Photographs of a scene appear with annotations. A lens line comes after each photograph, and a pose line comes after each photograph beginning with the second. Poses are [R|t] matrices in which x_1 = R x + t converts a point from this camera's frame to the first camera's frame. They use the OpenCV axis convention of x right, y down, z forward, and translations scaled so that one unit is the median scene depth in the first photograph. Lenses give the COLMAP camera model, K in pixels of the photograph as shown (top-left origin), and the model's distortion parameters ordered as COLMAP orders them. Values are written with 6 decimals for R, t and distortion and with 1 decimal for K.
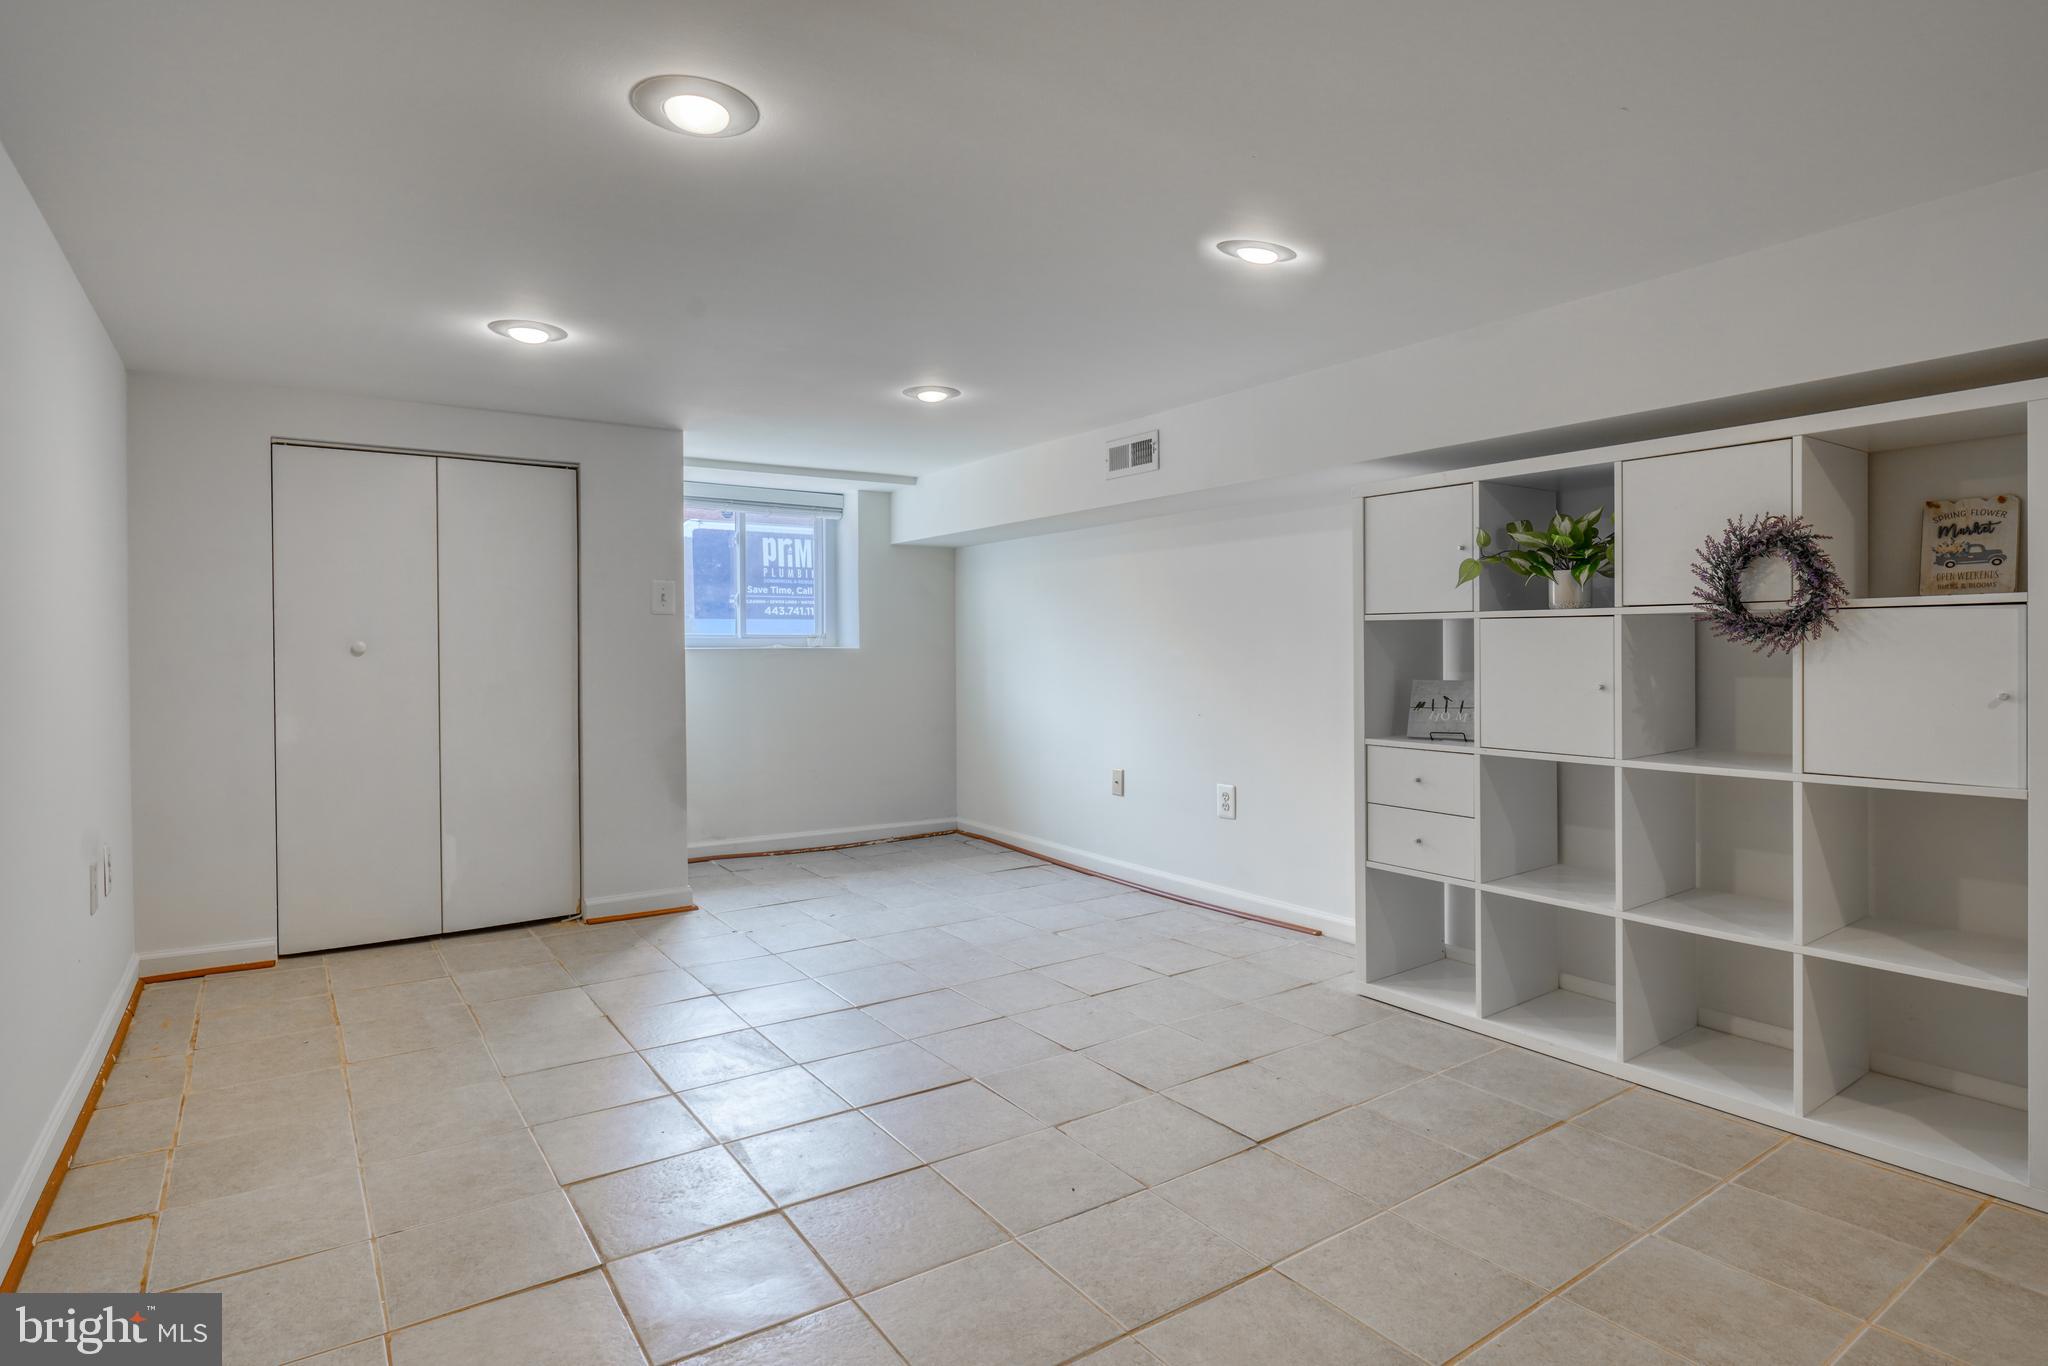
lens RADIAL K [[1049.1, 0, 1021.4], [0, 1049.1, 665.2], [0, 0, 1]] dist [-0.010035, 0.001770]
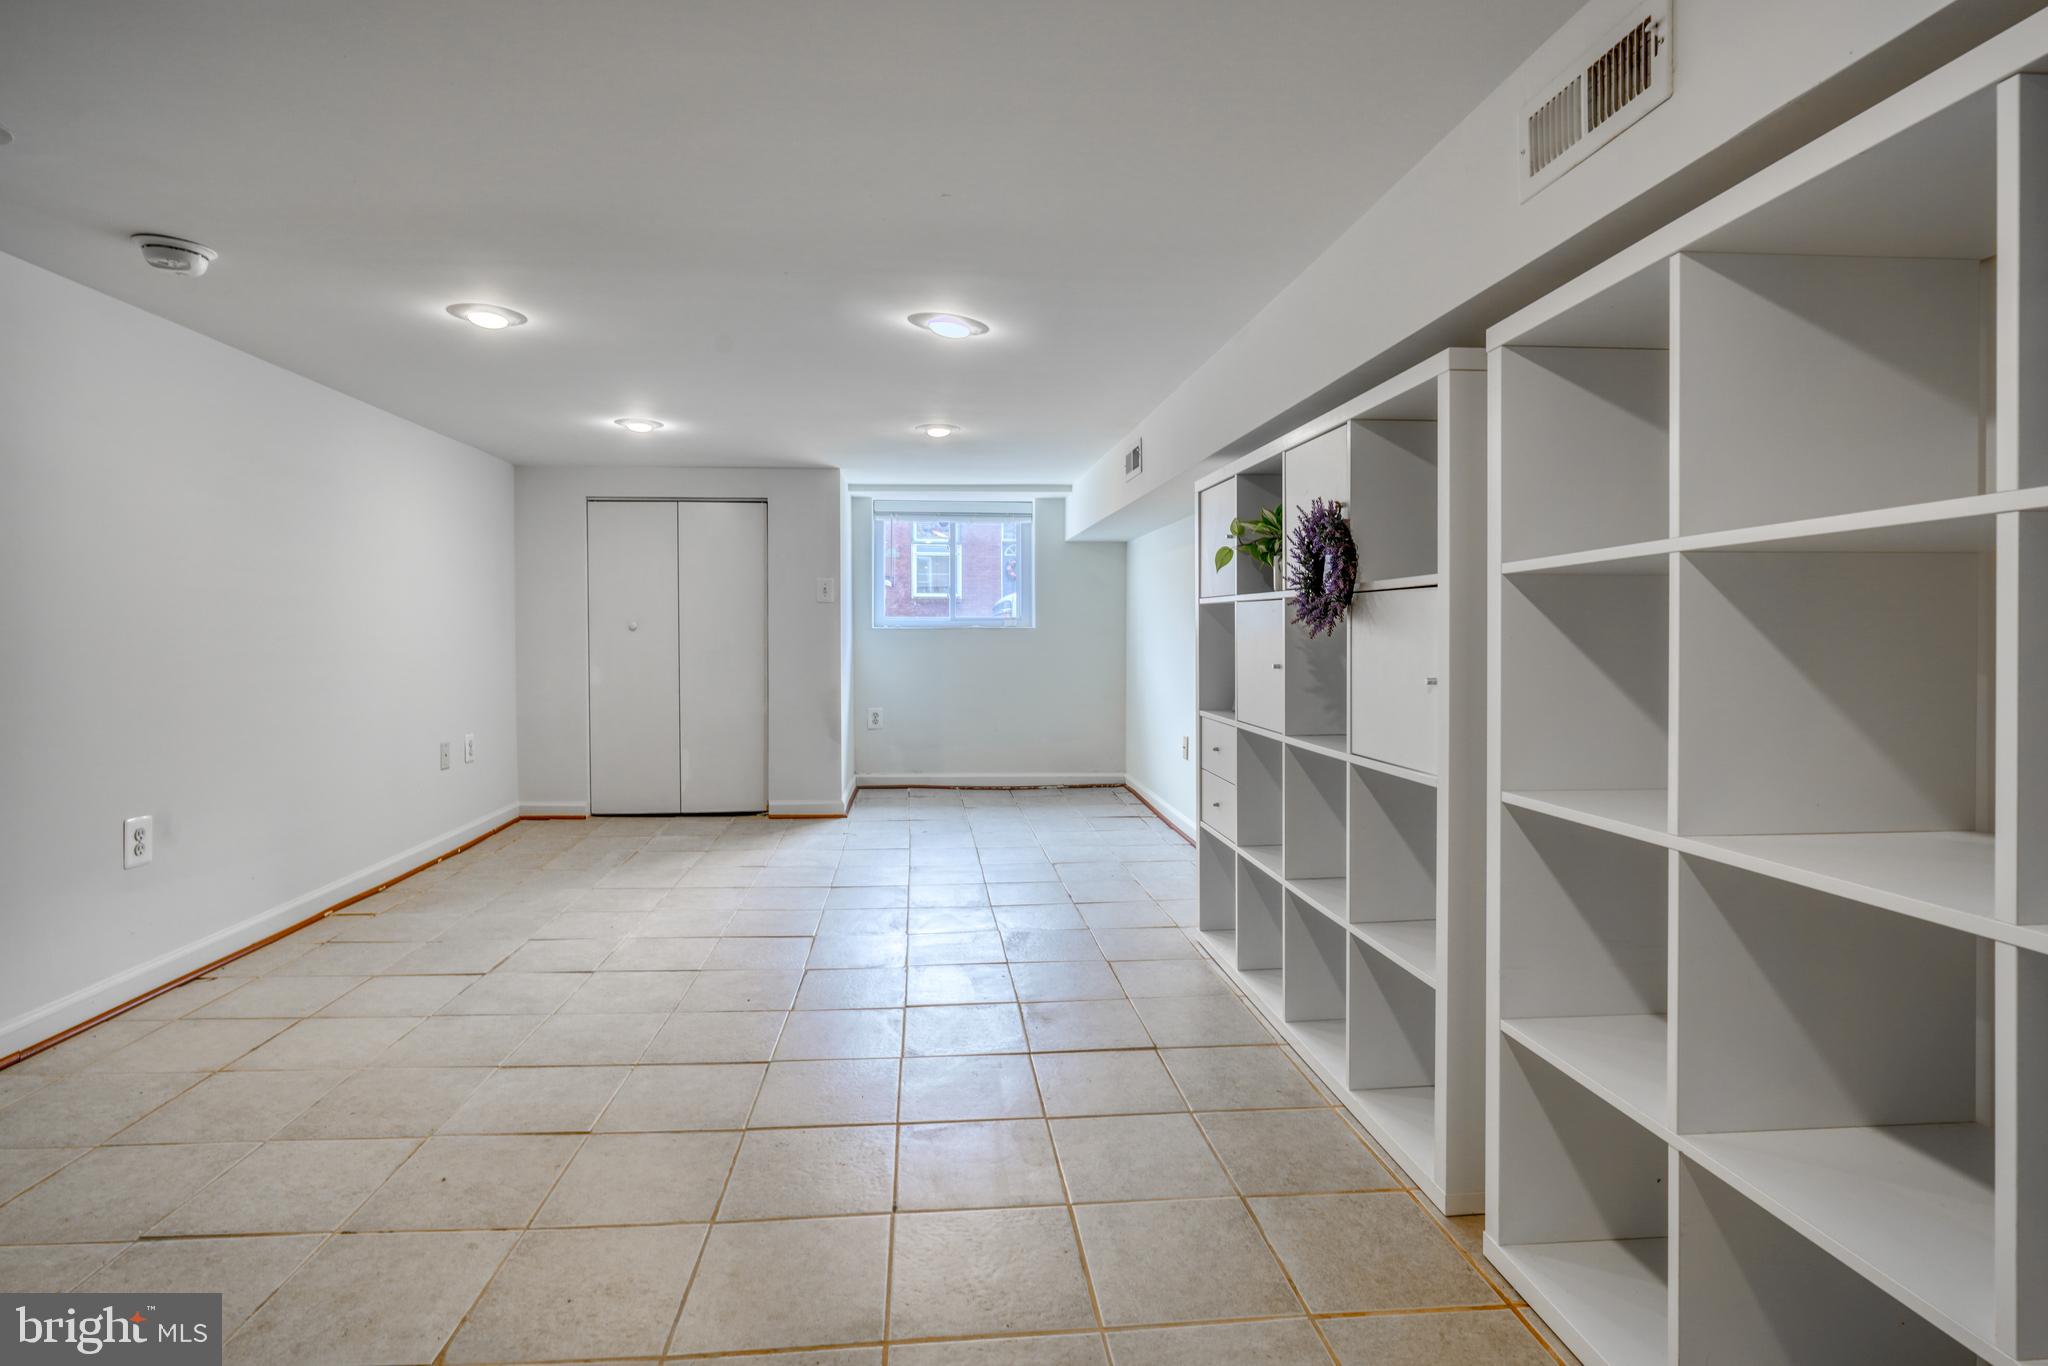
lens RADIAL K [[966.4, 0, 1005.9], [0, 966.4, 646.0], [0, 0, 1]] dist [-0.008788, -0.001249]
pose [[0.869323, 0.013597, -0.494057, 0.550666], [-0.012118, 0.999907, 0.006197, -0.001765], [0.494095, 0.000600, 0.869408, 0.007566]]
